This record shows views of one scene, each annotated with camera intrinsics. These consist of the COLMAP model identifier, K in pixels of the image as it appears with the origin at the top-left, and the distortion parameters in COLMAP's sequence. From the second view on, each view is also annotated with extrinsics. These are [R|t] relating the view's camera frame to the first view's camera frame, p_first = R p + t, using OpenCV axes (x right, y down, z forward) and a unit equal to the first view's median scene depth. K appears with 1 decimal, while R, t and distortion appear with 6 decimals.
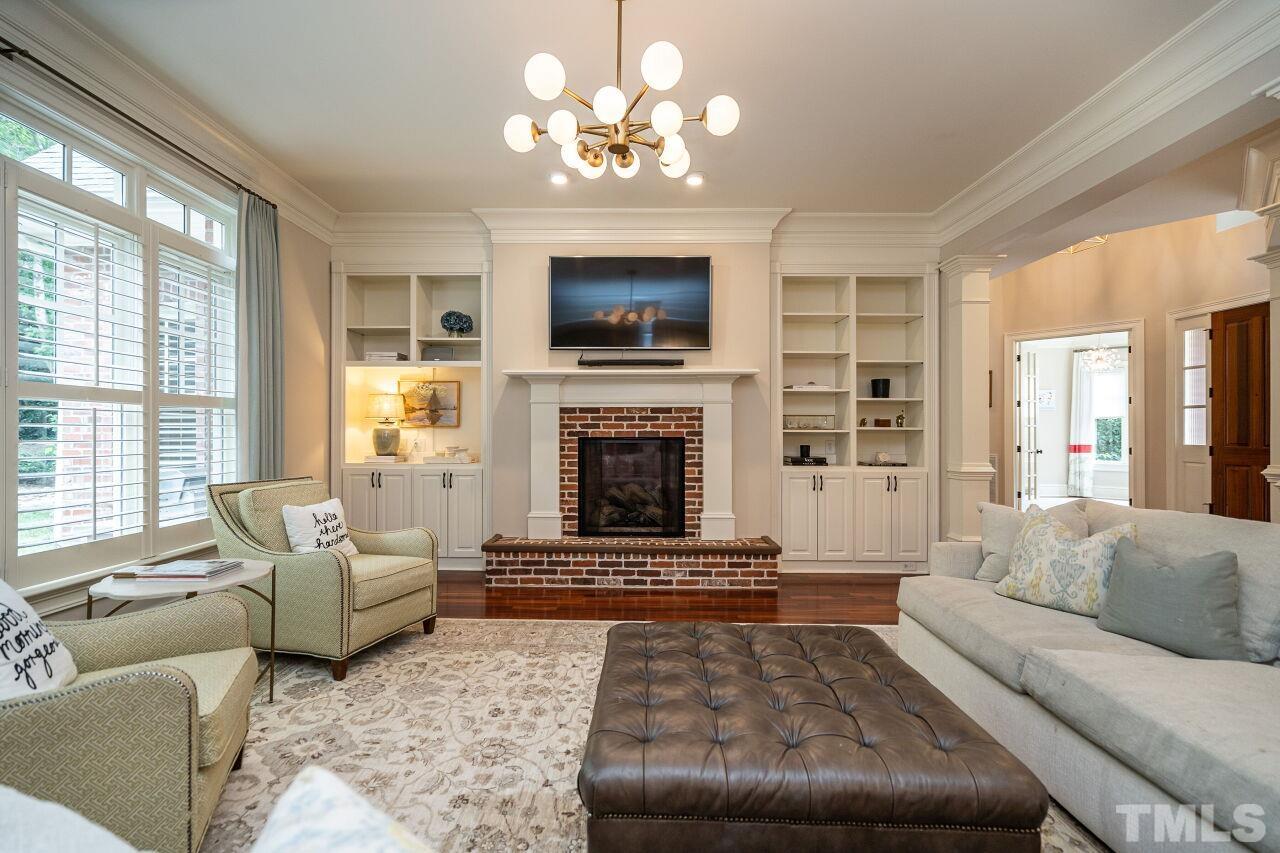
lens RADIAL K [[589.0, 0, 630.1], [0, 589.0, 430.3], [0, 0, 1]] dist [-0.002346, 0.000361]
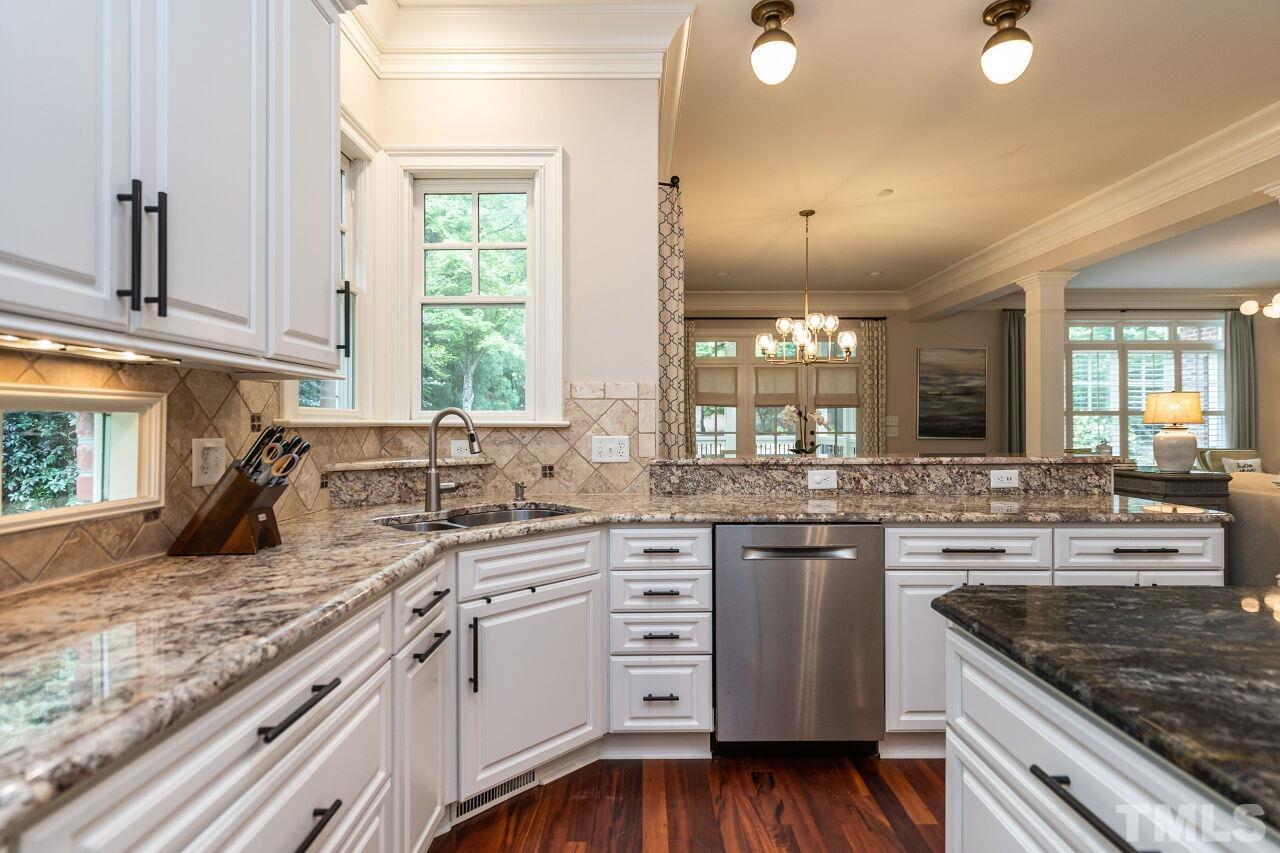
lens RADIAL K [[663.2, 0, 634.2], [0, 663.2, 419.0], [0, 0, 1]] dist [0.003001, 0.001213]
pose [[0.009521, -0.008212, -0.999921, 2.211603], [0.001983, 0.999964, -0.008194, -0.012509], [0.999953, -0.001904, 0.009537, -1.492263]]
